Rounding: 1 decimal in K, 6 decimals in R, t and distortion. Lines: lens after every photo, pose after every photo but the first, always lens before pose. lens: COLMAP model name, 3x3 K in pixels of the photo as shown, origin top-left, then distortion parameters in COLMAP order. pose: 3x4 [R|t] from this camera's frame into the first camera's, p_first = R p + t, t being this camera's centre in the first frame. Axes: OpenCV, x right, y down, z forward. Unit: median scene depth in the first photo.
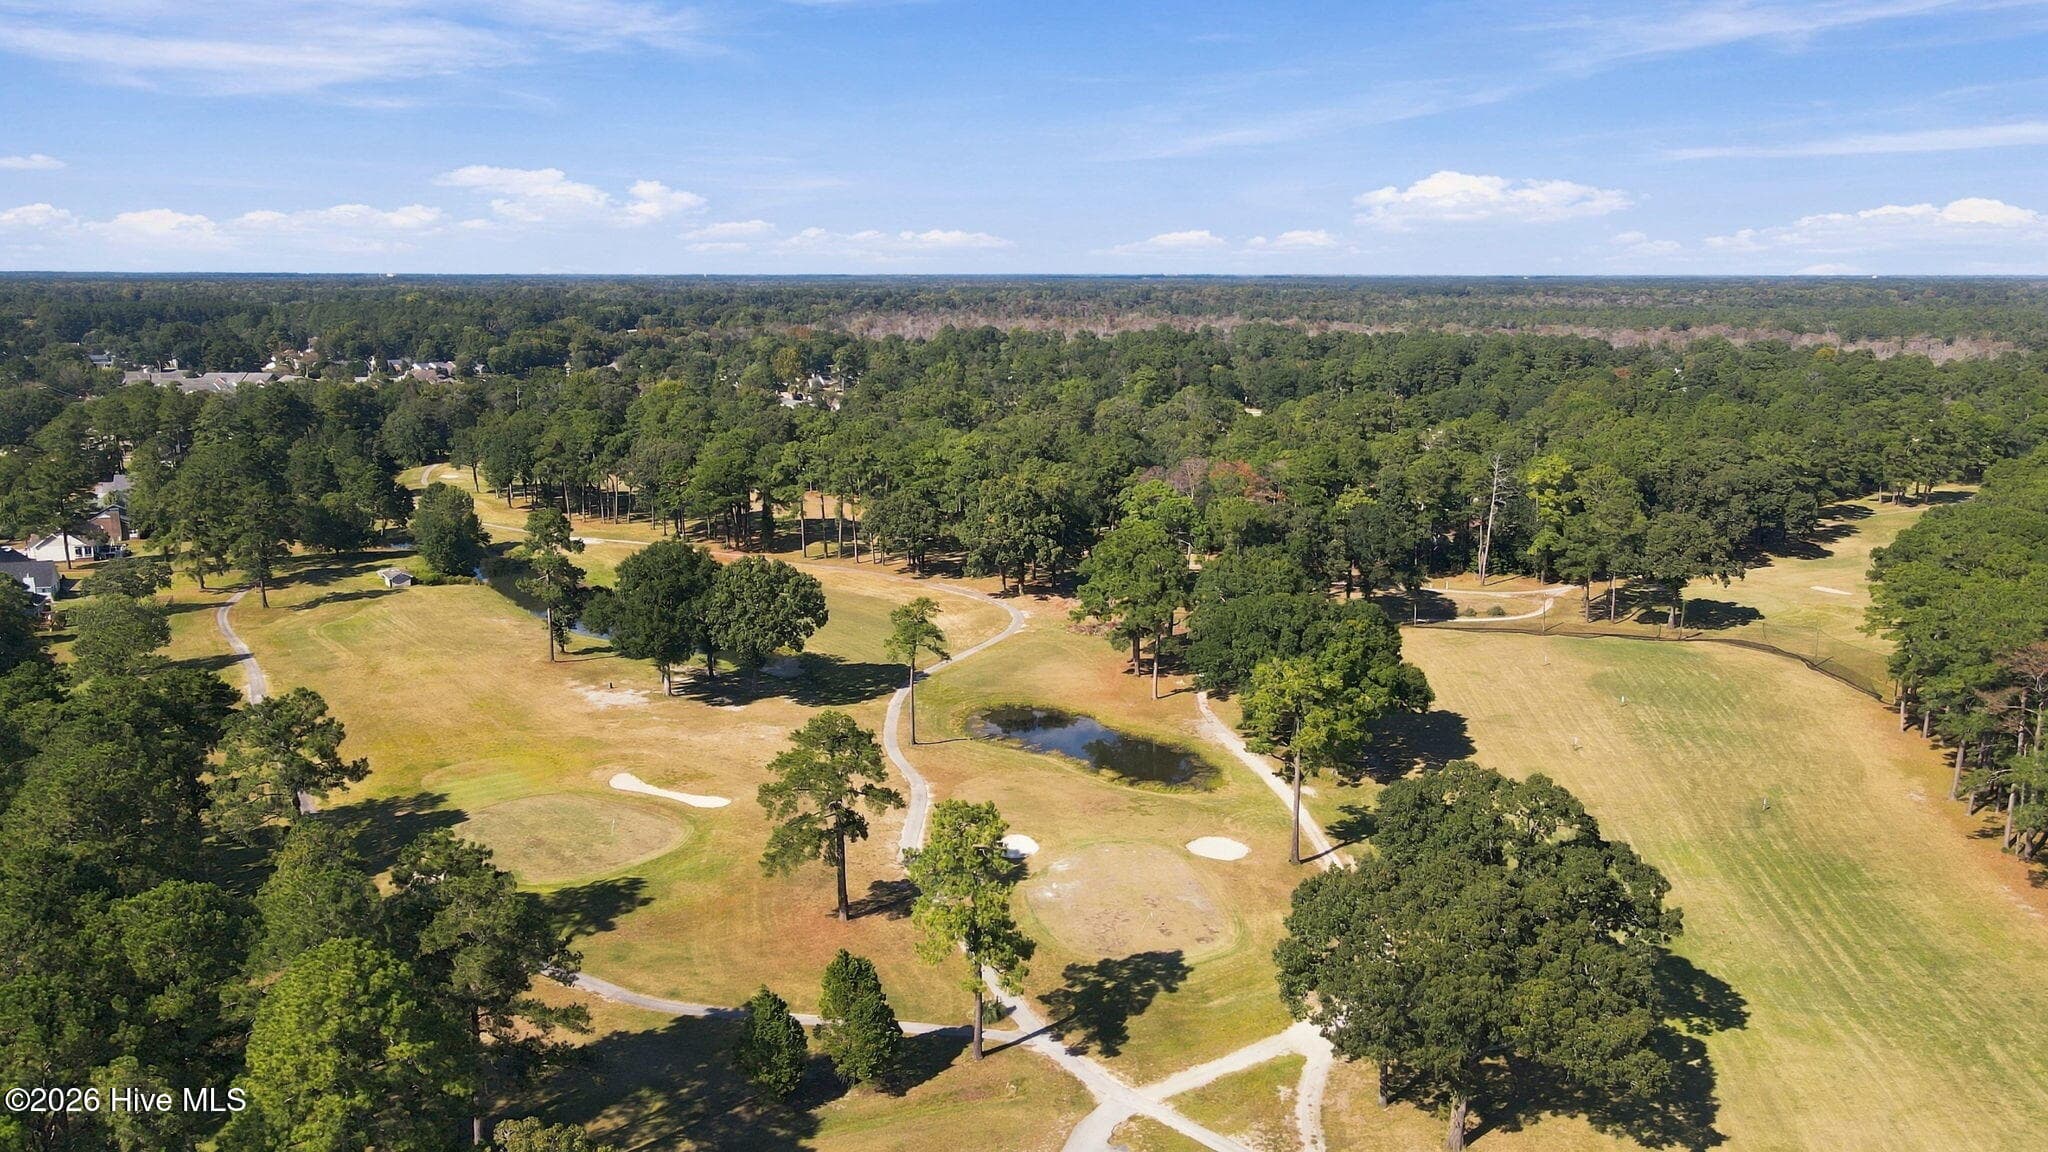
lens RADIAL K [[1558.2, 0, 997.5], [0, 1558.2, 585.1], [0, 0, 1]] dist [0.011426, 0.046501]
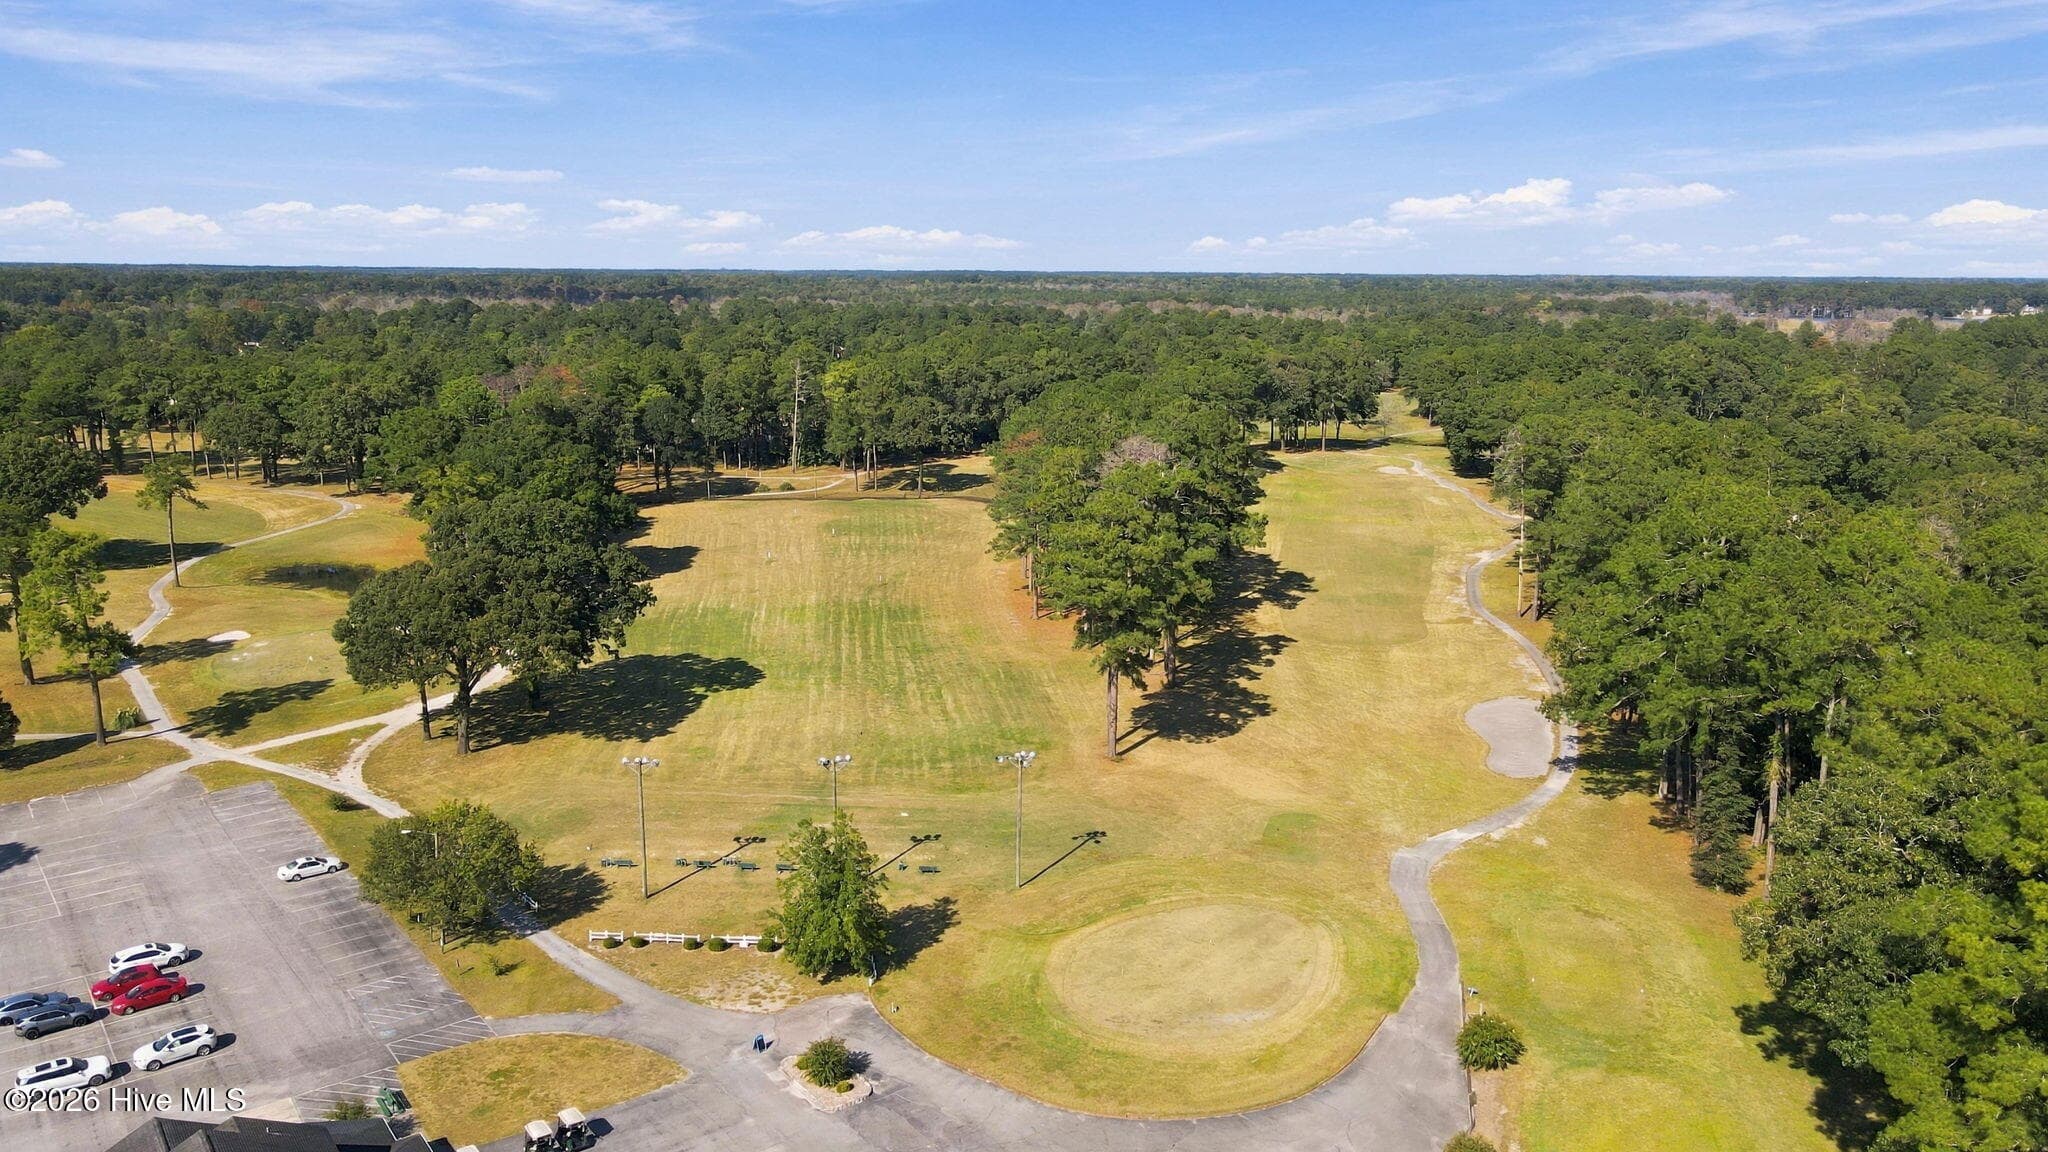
lens RADIAL K [[1558.2, 0, 997.5], [0, 1558.2, 585.1], [0, 0, 1]] dist [0.011426, 0.046501]
pose [[0.961333, -0.054943, 0.269853, 0.137084], [0.054549, 0.998471, 0.008965, 0.081017], [-0.269933, 0.006102, 0.962860, -0.163210]]
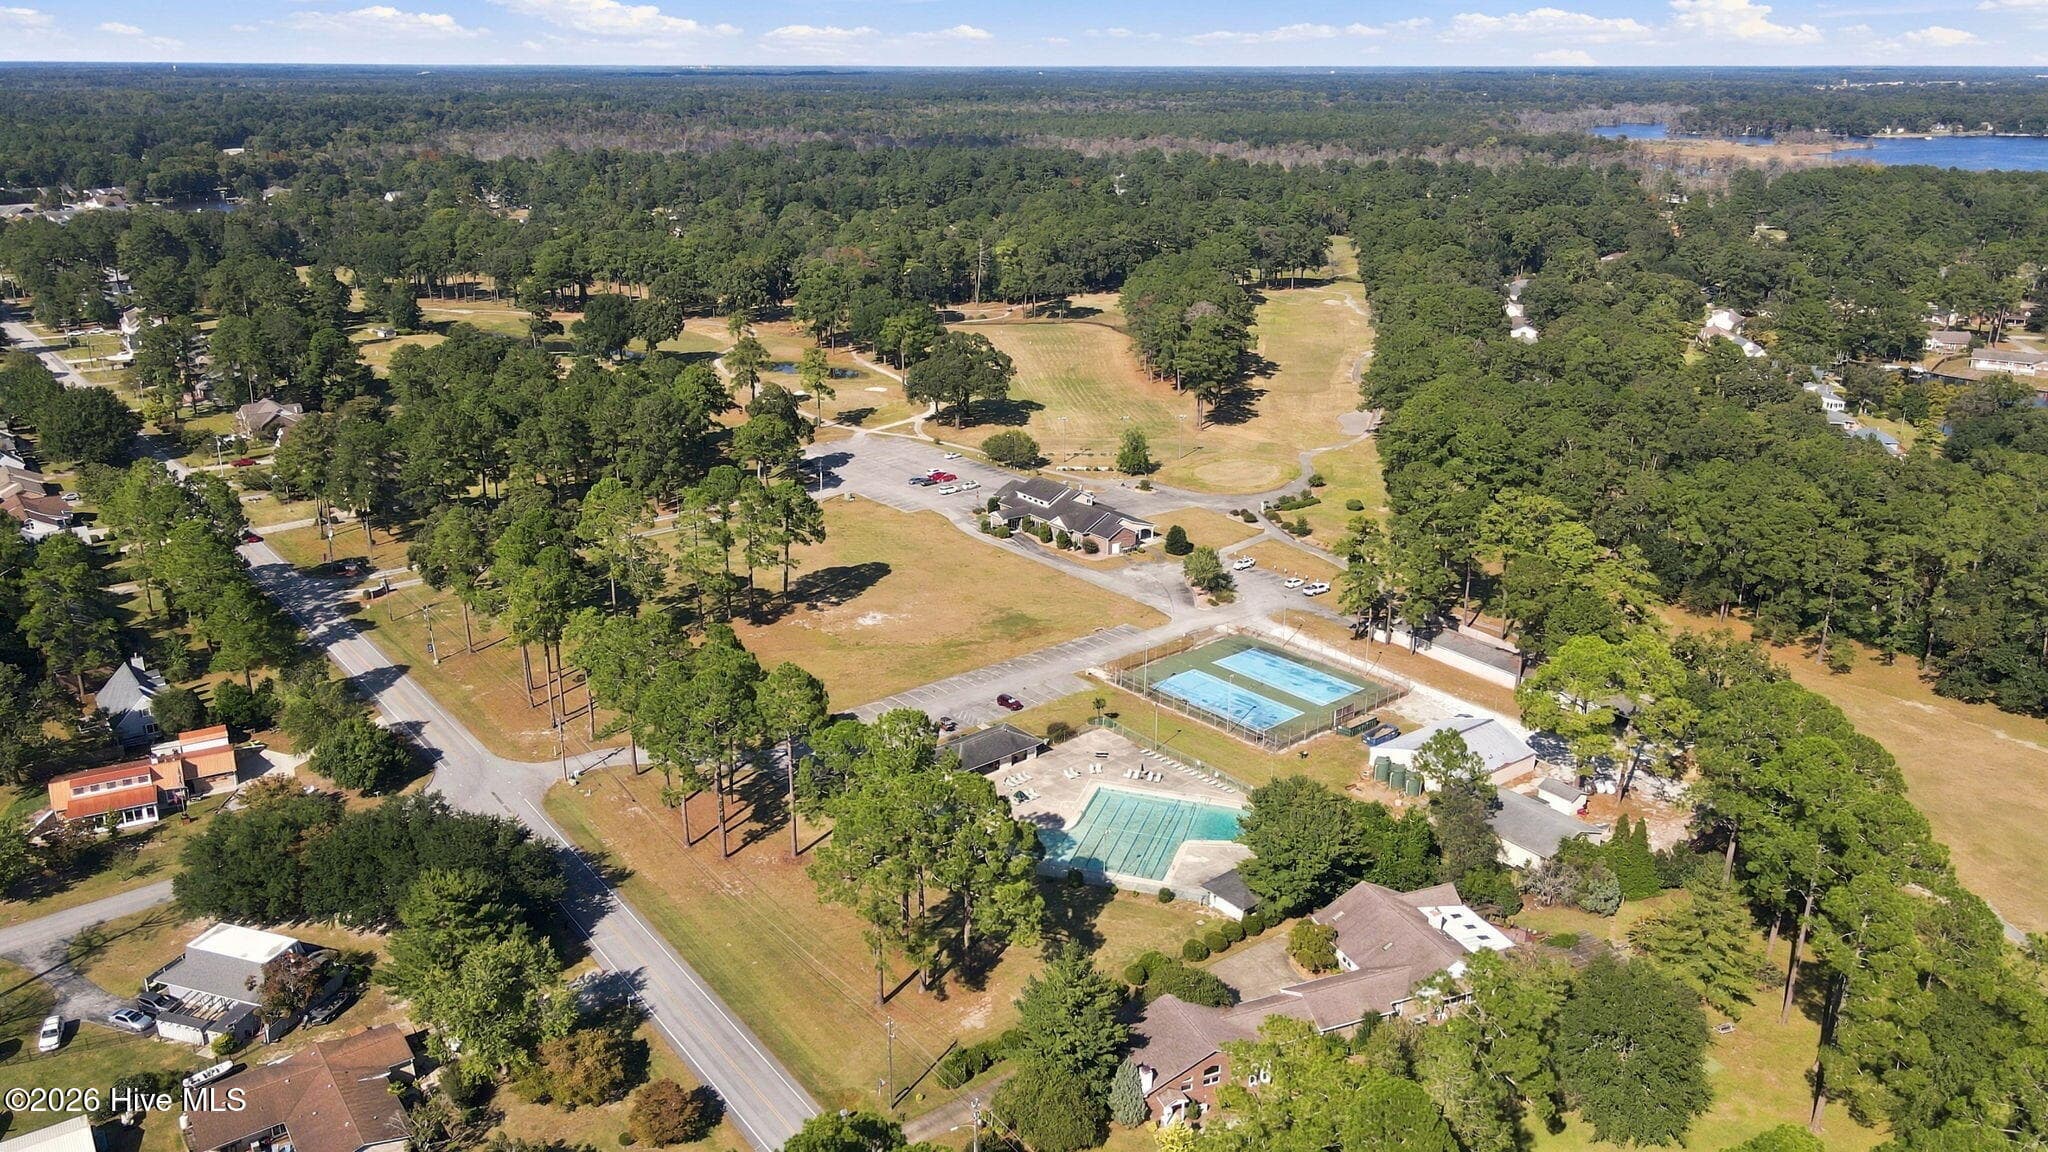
lens RADIAL K [[1558.2, 0, 997.5], [0, 1558.2, 585.1], [0, 0, 1]] dist [0.011426, 0.046501]
pose [[0.957814, -0.095109, 0.271194, -0.232664], [0.060434, 0.989208, 0.133477, 0.085425], [-0.280962, -0.111456, 0.953225, -0.922407]]
